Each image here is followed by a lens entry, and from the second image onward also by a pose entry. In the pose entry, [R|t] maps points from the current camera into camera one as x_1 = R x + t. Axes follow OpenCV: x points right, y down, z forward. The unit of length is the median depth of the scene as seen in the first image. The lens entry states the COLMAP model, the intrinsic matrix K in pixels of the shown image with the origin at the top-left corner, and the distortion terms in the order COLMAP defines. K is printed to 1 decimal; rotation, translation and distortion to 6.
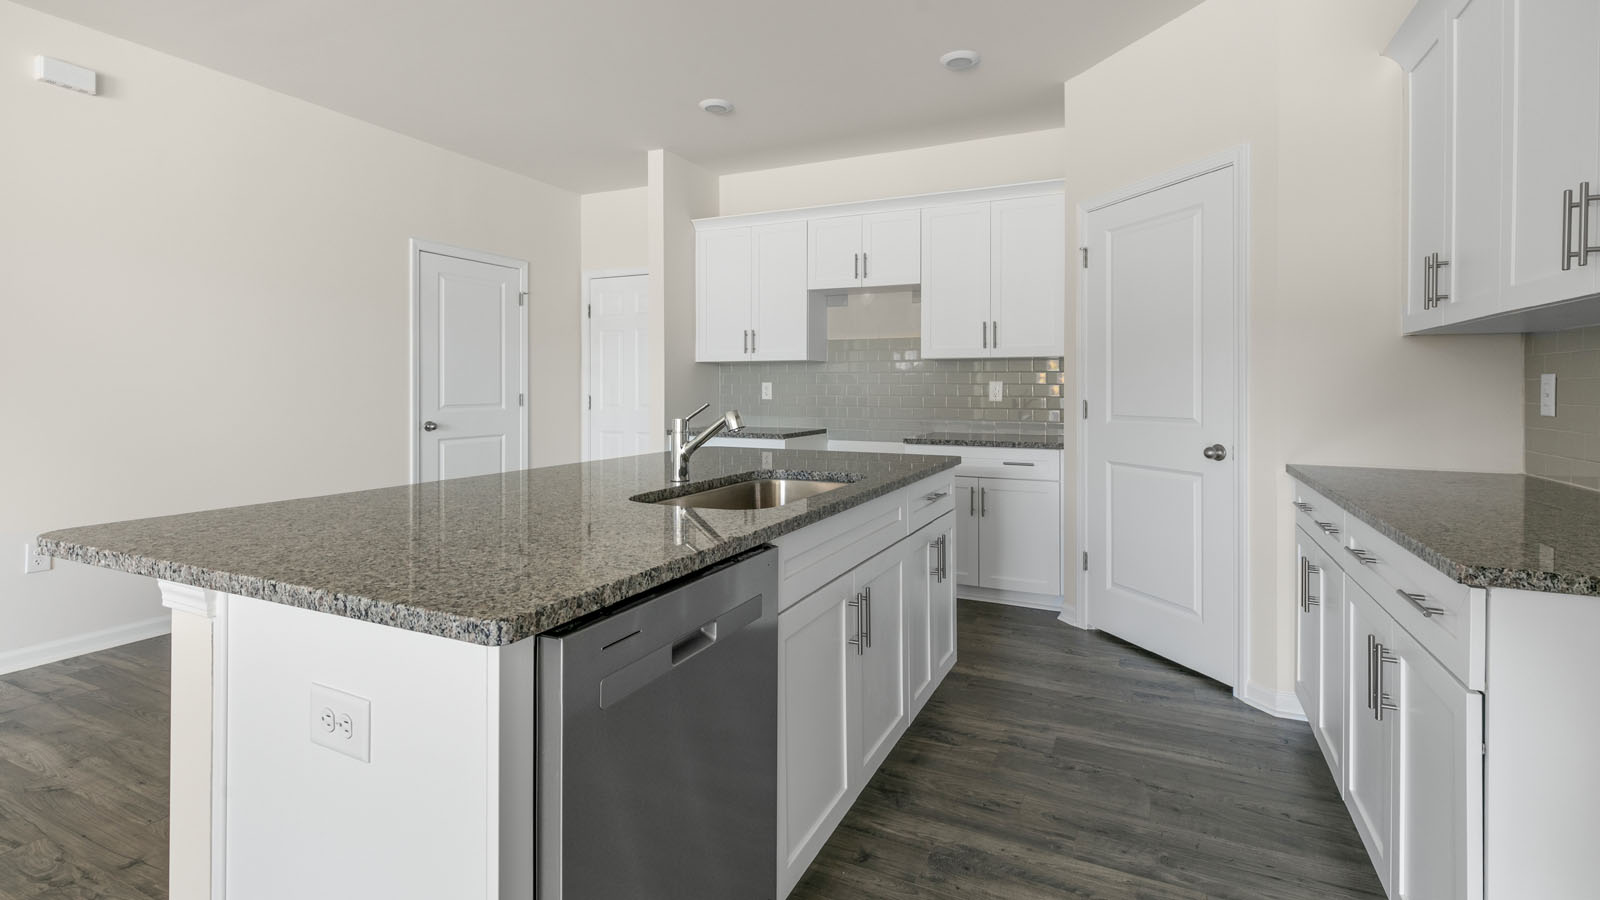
lens RADIAL K [[732.5, 0, 814.8], [0, 732.5, 393.1], [0, 0, 1]] dist [0.005693, 0.000372]
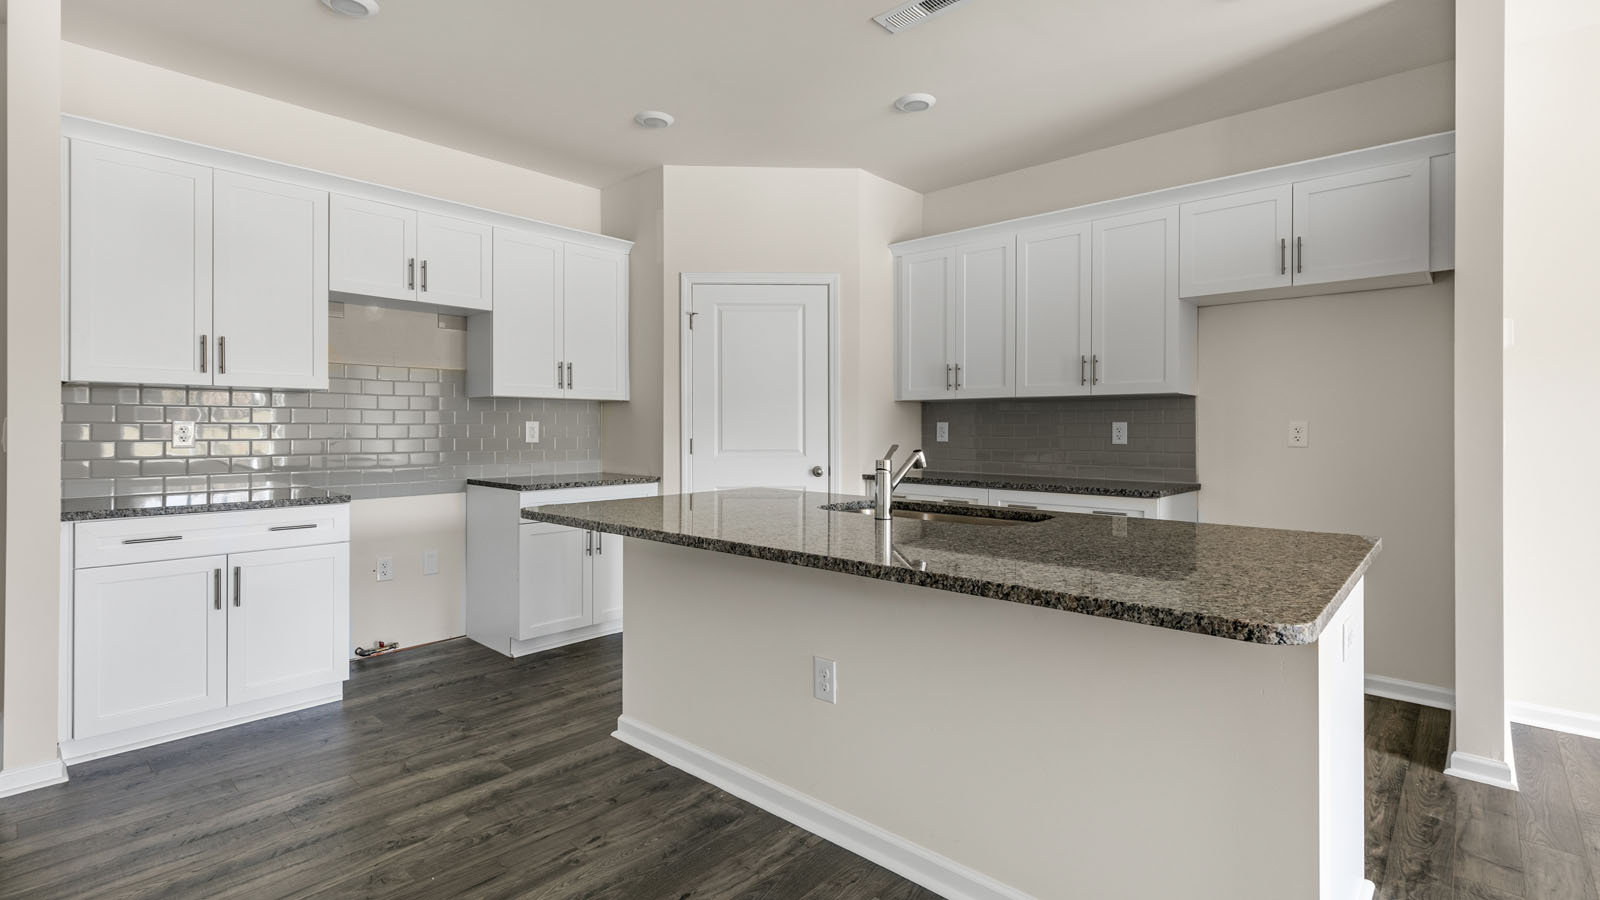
lens RADIAL K [[730.2, 0, 798.6], [0, 730.2, 433.9], [0, 0, 1]] dist [0.001852, 0.000299]
pose [[0.304950, -0.003858, 0.952360, -0.741264], [0.006454, 0.999977, 0.001984, 0.000545], [-0.952346, 0.005542, 0.304968, 0.475663]]
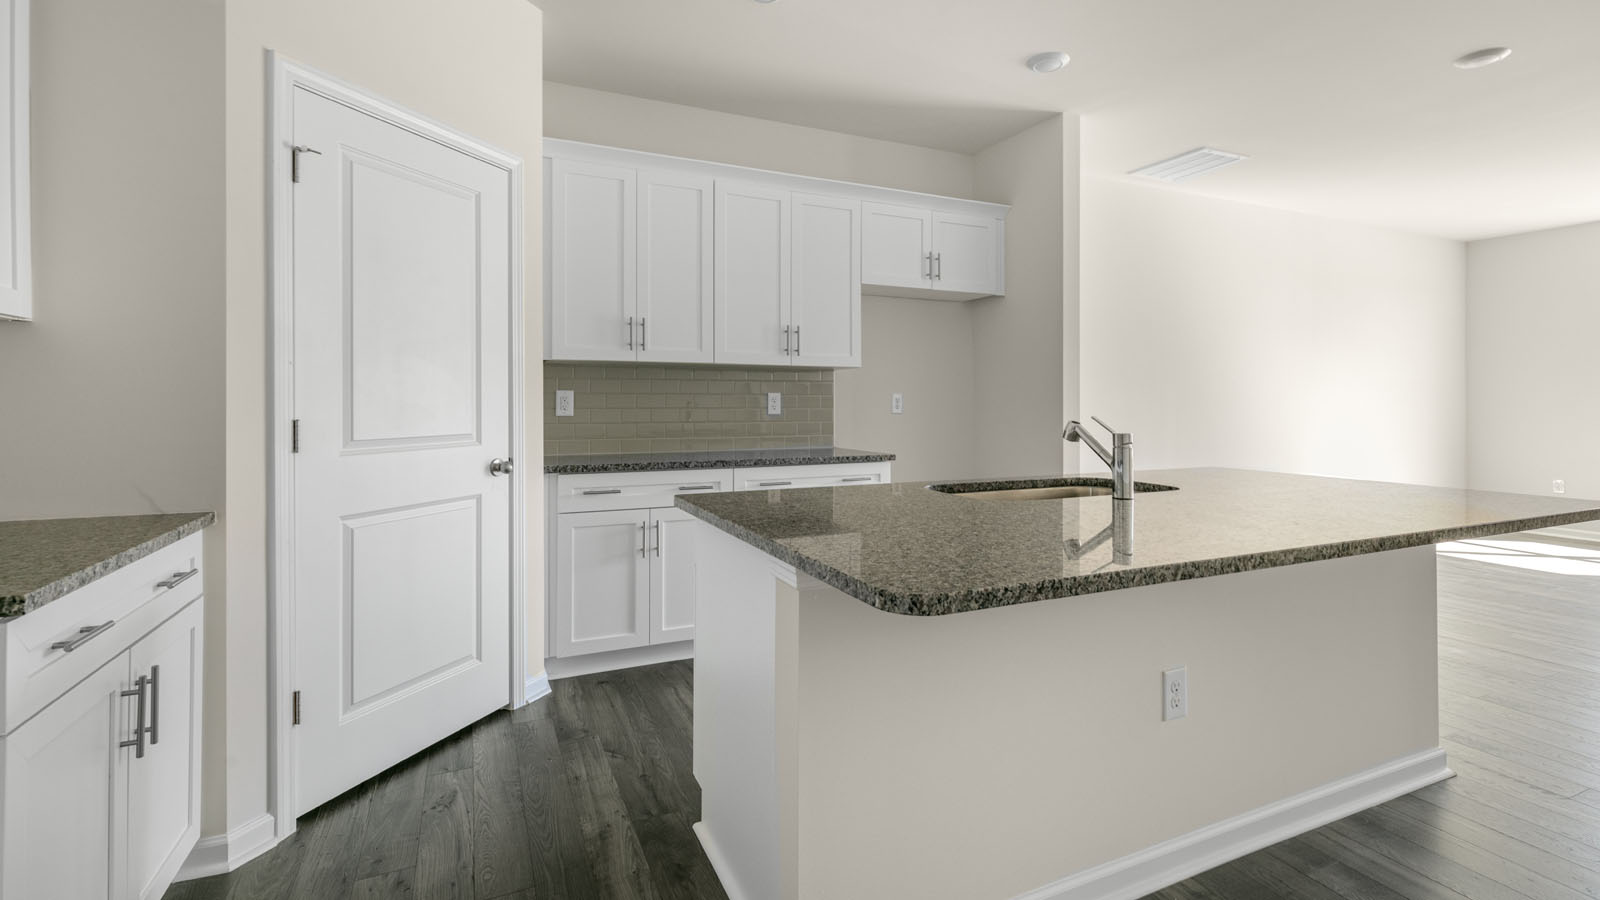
lens RADIAL K [[732.5, 0, 814.8], [0, 732.5, 393.1], [0, 0, 1]] dist [0.005693, 0.000372]
pose [[-0.769484, 0.004711, 0.638649, -0.298480], [0.002719, 0.999988, -0.004100, -0.006662], [-0.638661, -0.001419, -0.769487, 1.204757]]
